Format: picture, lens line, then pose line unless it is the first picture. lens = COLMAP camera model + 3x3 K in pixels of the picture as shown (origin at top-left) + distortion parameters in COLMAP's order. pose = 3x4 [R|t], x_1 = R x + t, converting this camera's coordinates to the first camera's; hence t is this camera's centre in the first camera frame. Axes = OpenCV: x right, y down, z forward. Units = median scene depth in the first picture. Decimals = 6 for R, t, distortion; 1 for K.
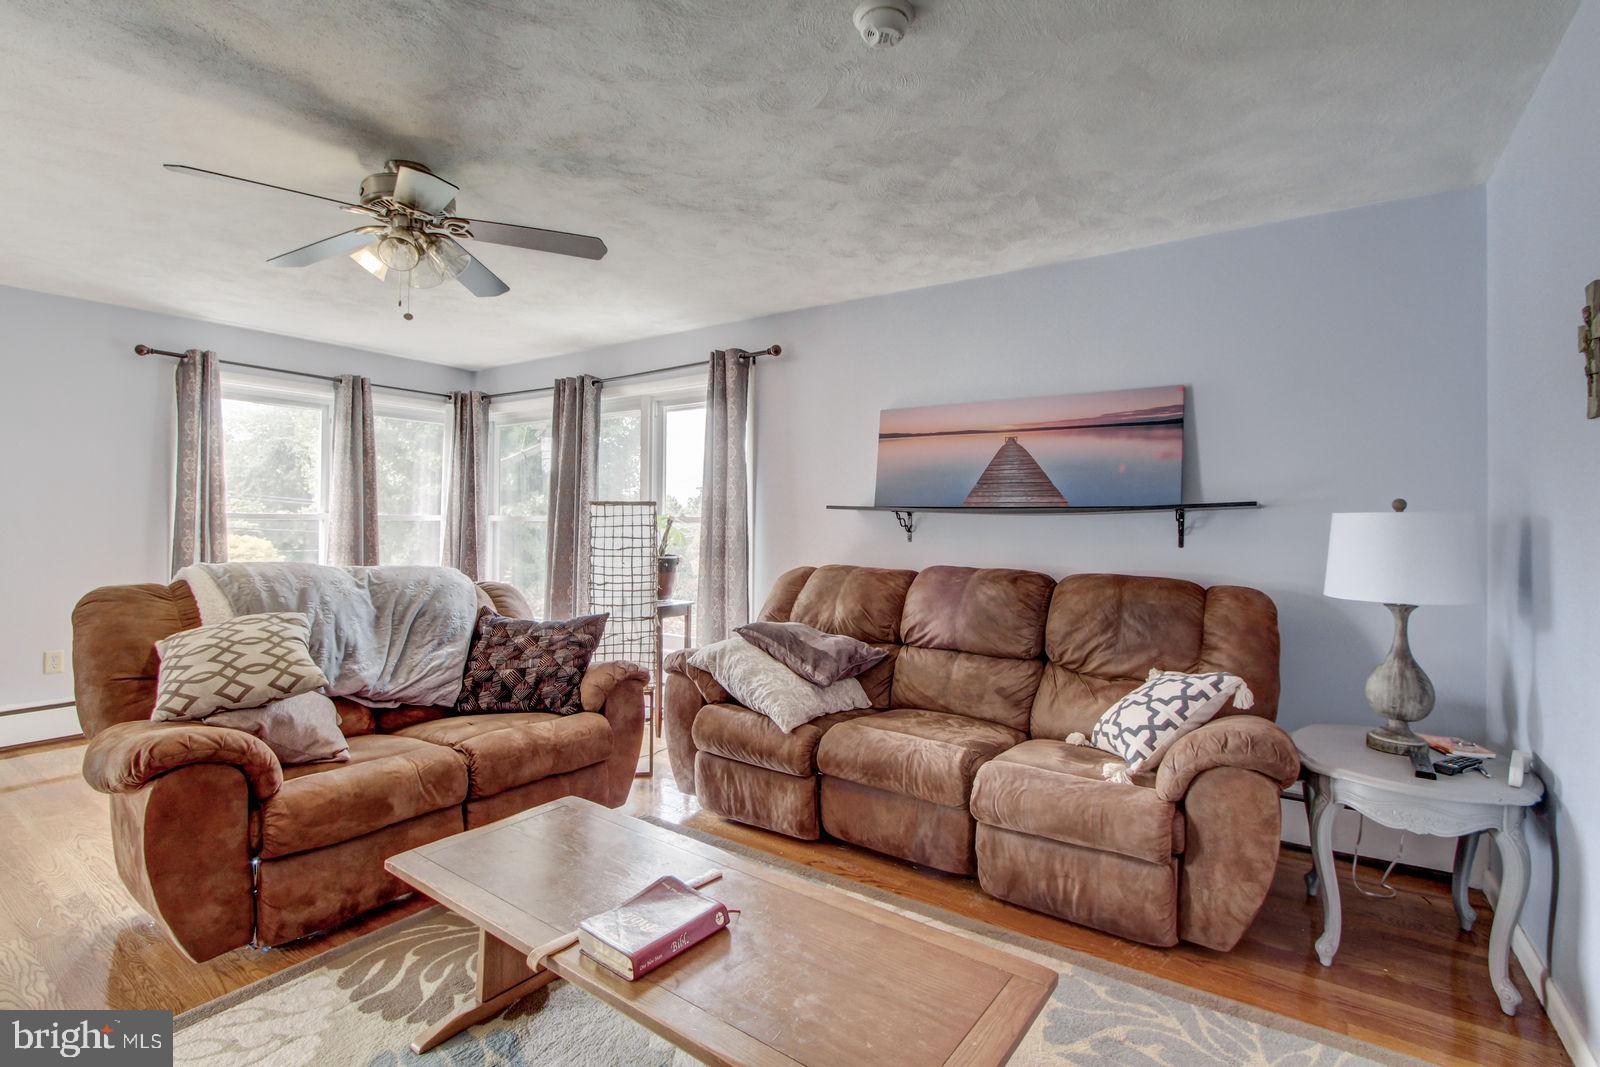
lens RADIAL K [[733.5, 0, 823.2], [0, 733.5, 535.3], [0, 0, 1]] dist [-0.026976, 0.006092]
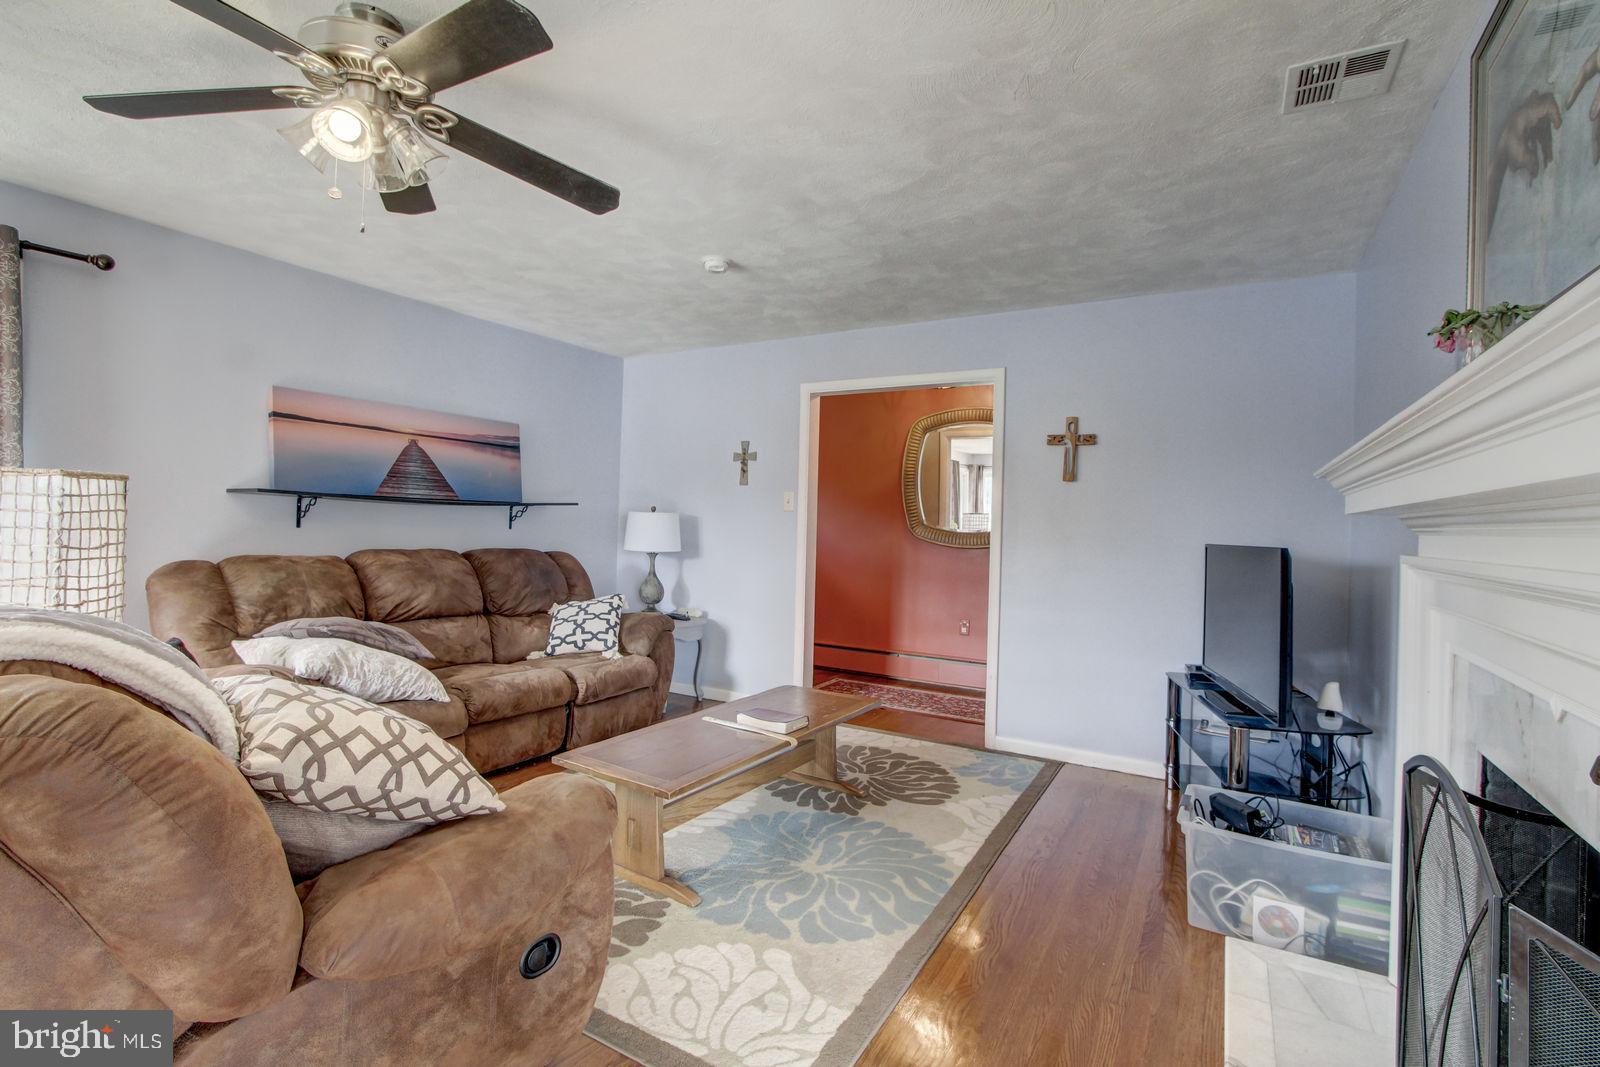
lens RADIAL K [[733.5, 0, 803.7], [0, 733.5, 521.8], [0, 0, 1]] dist [-0.026976, 0.006092]
pose [[-0.062552, -0.008260, 0.998008, -1.092084], [-0.013216, 0.999885, 0.007448, -0.018554], [-0.997954, -0.012724, -0.062654, 0.483111]]
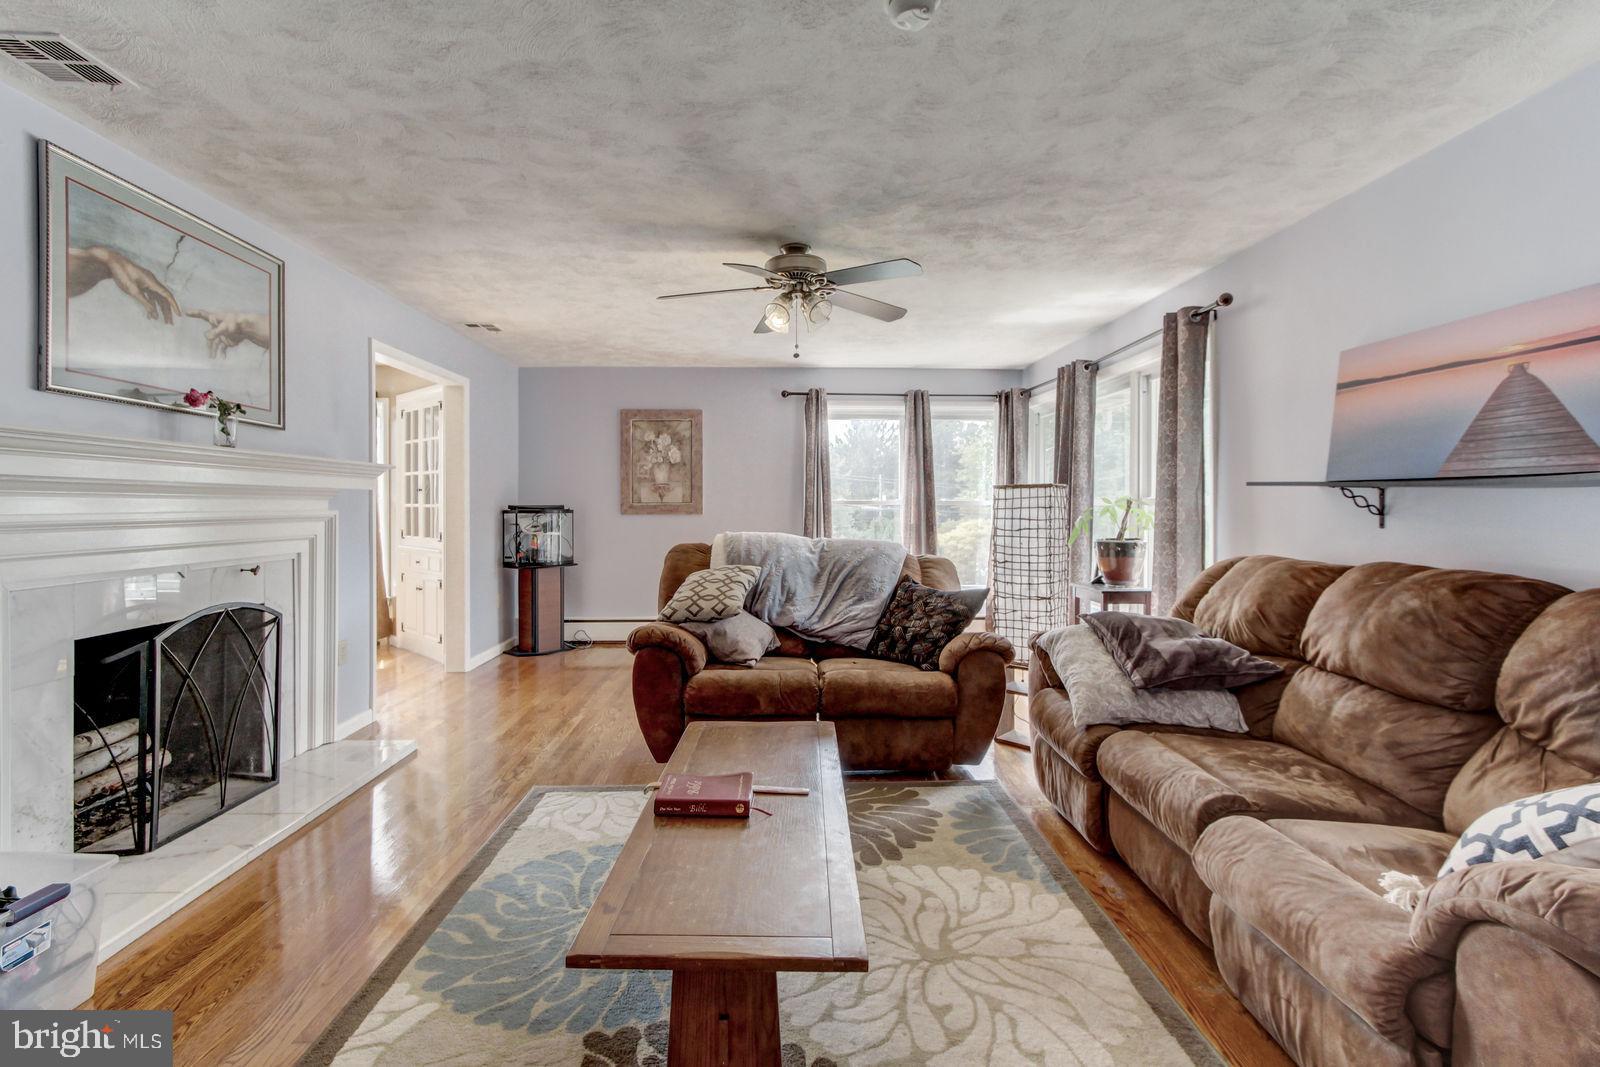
lens RADIAL K [[733.5, 0, 807.0], [0, 733.5, 528.5], [0, 0, 1]] dist [-0.026976, 0.006092]
pose [[0.588801, 0.017768, -0.808083, 0.444759], [-0.009062, 0.999841, 0.015382, 0.003903], [0.808227, -0.001734, 0.588868, 0.155859]]
